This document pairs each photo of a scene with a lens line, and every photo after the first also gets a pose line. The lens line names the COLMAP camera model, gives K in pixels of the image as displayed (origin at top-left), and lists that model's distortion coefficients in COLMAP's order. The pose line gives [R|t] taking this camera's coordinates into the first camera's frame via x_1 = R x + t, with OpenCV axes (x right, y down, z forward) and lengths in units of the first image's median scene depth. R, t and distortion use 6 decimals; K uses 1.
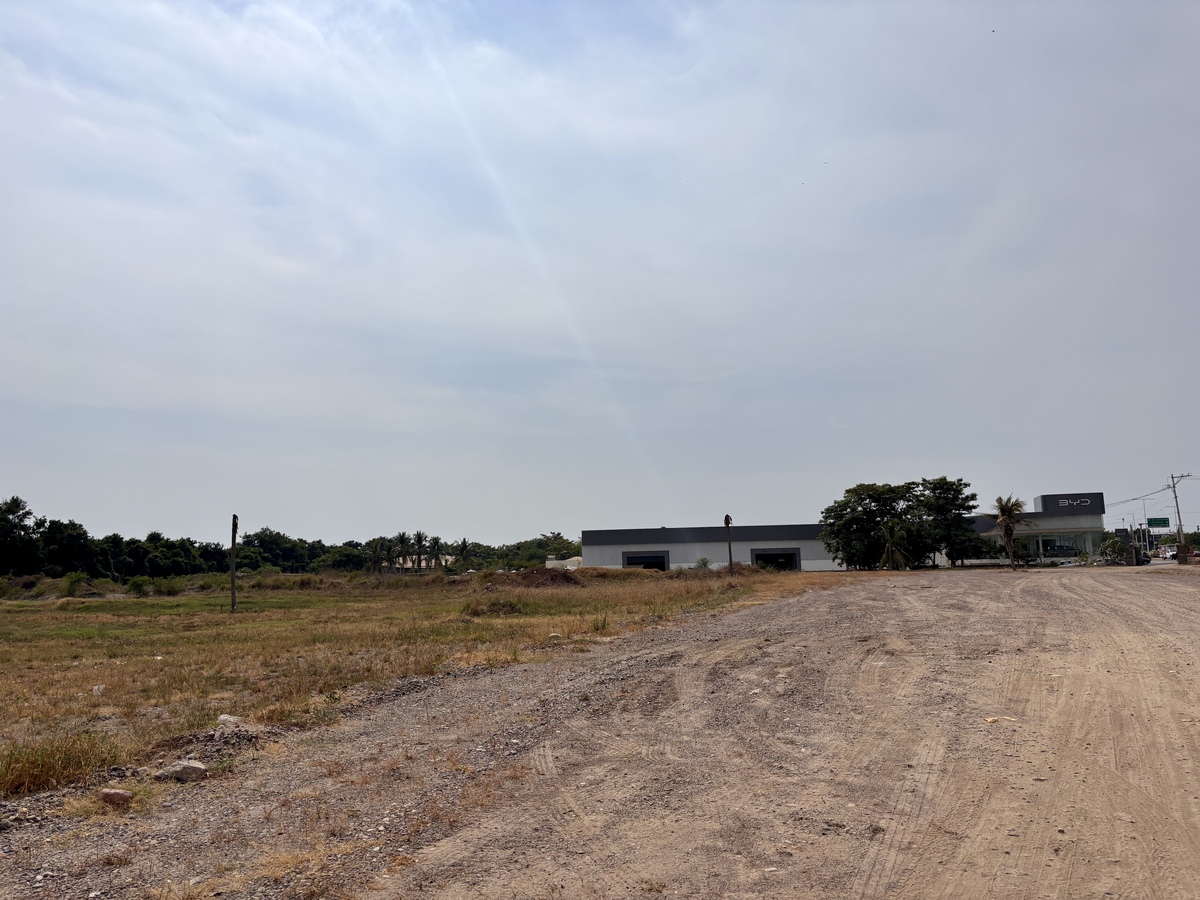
lens RADIAL K [[913.4, 0, 588.7], [0, 913.4, 466.8], [0, 0, 1]] dist [0.055716, -0.060101]
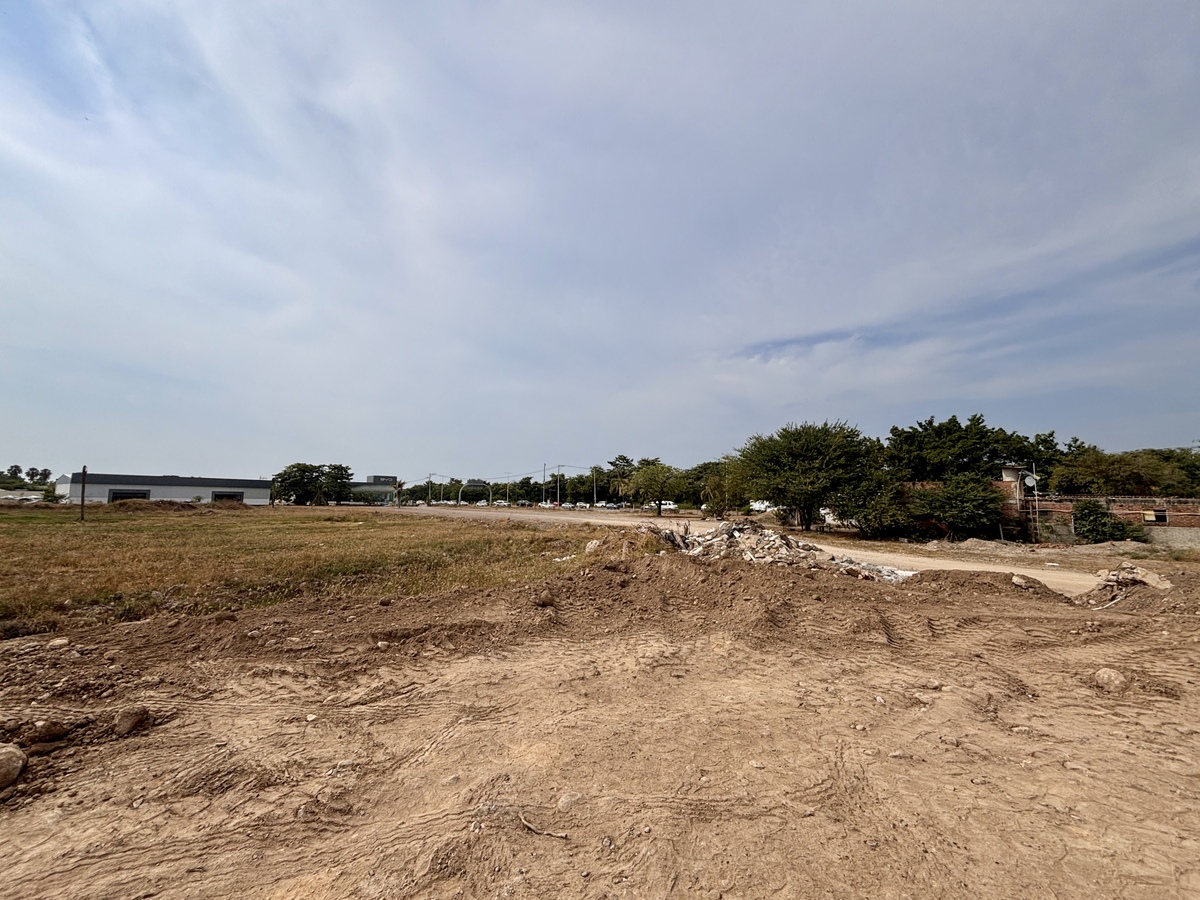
lens RADIAL K [[484.6, 0, 592.7], [0, 484.6, 441.7], [0, 0, 1]] dist [0.012479, -0.001430]
pose [[0.500917, 0.142270, 0.853722, -0.365458], [-0.120560, 0.988250, -0.093951, -0.006997], [-0.857058, -0.055863, 0.512183, -0.139708]]
